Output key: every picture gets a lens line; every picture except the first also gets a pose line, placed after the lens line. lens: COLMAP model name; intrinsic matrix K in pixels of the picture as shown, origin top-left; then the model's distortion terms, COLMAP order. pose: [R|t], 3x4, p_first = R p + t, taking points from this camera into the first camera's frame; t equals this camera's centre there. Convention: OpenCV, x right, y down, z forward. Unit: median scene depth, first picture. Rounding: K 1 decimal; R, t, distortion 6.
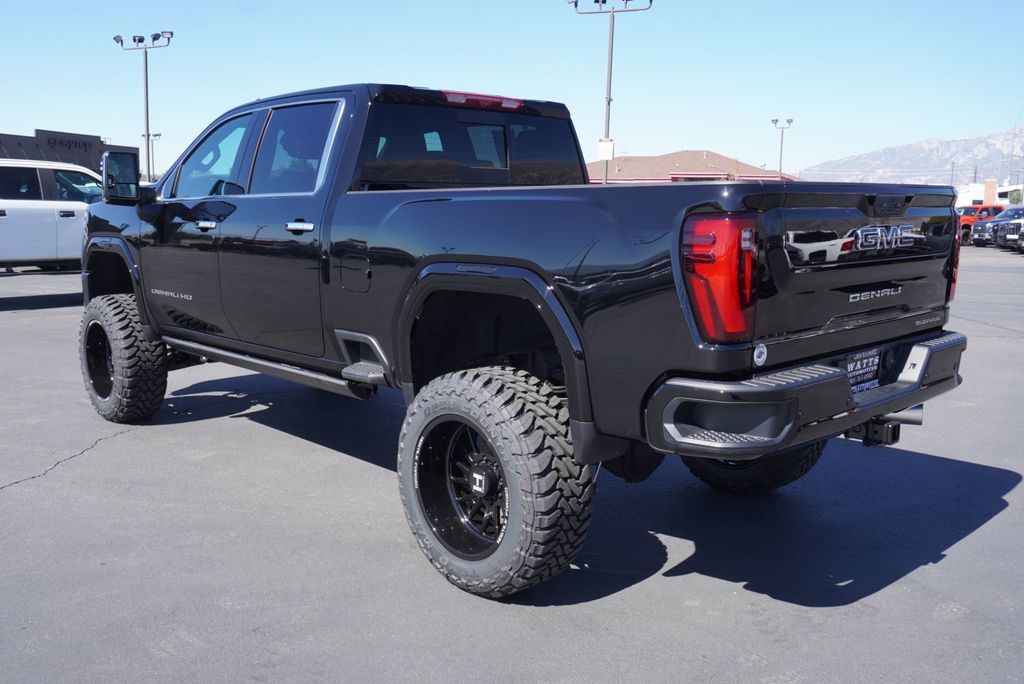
lens RADIAL K [[934.6, 0, 512.0], [0, 934.6, 342.0], [0, 0, 1]] dist [0.000491, 0.009054]
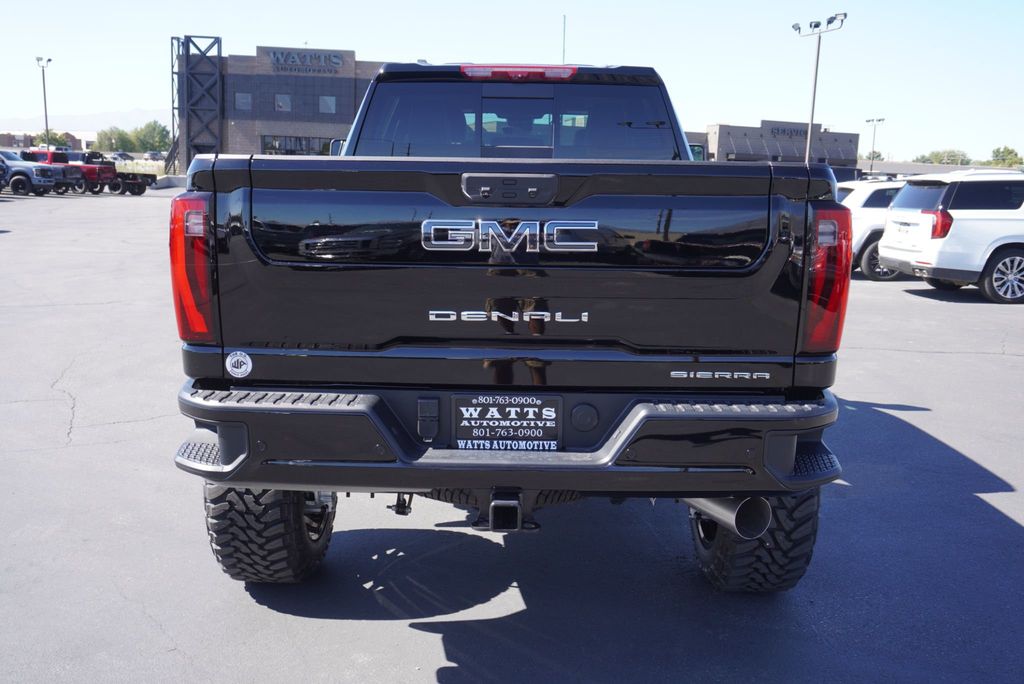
lens RADIAL K [[941.9, 0, 512.0], [0, 941.9, 342.0], [0, 0, 1]] dist [0.020857, 0.013247]
pose [[0.707224, 0.122198, -0.696349, 0.136001], [-0.114453, 0.991746, 0.057795, -0.010992], [0.697664, 0.038825, 0.715372, 0.075798]]
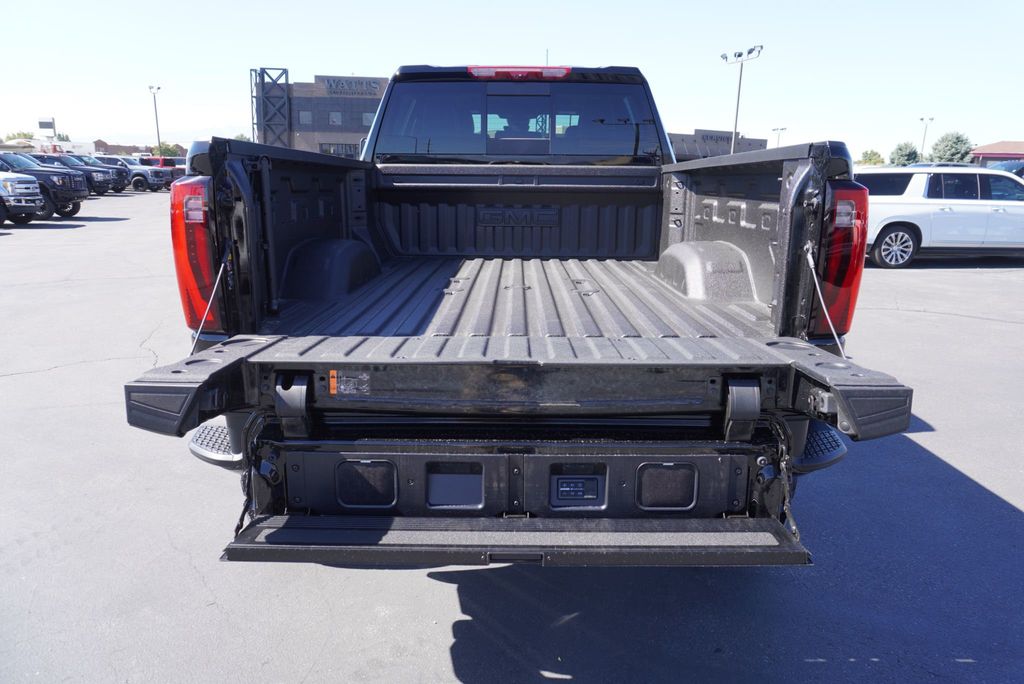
lens RADIAL K [[687.8, 0, 512.0], [0, 687.8, 342.0], [0, 0, 1]] dist [-0.021045, 0.005583]
pose [[0.711075, 0.161883, -0.684227, 0.112505], [-0.105983, 0.986694, 0.123302, -0.012621], [0.695083, -0.015160, 0.718770, 0.097205]]
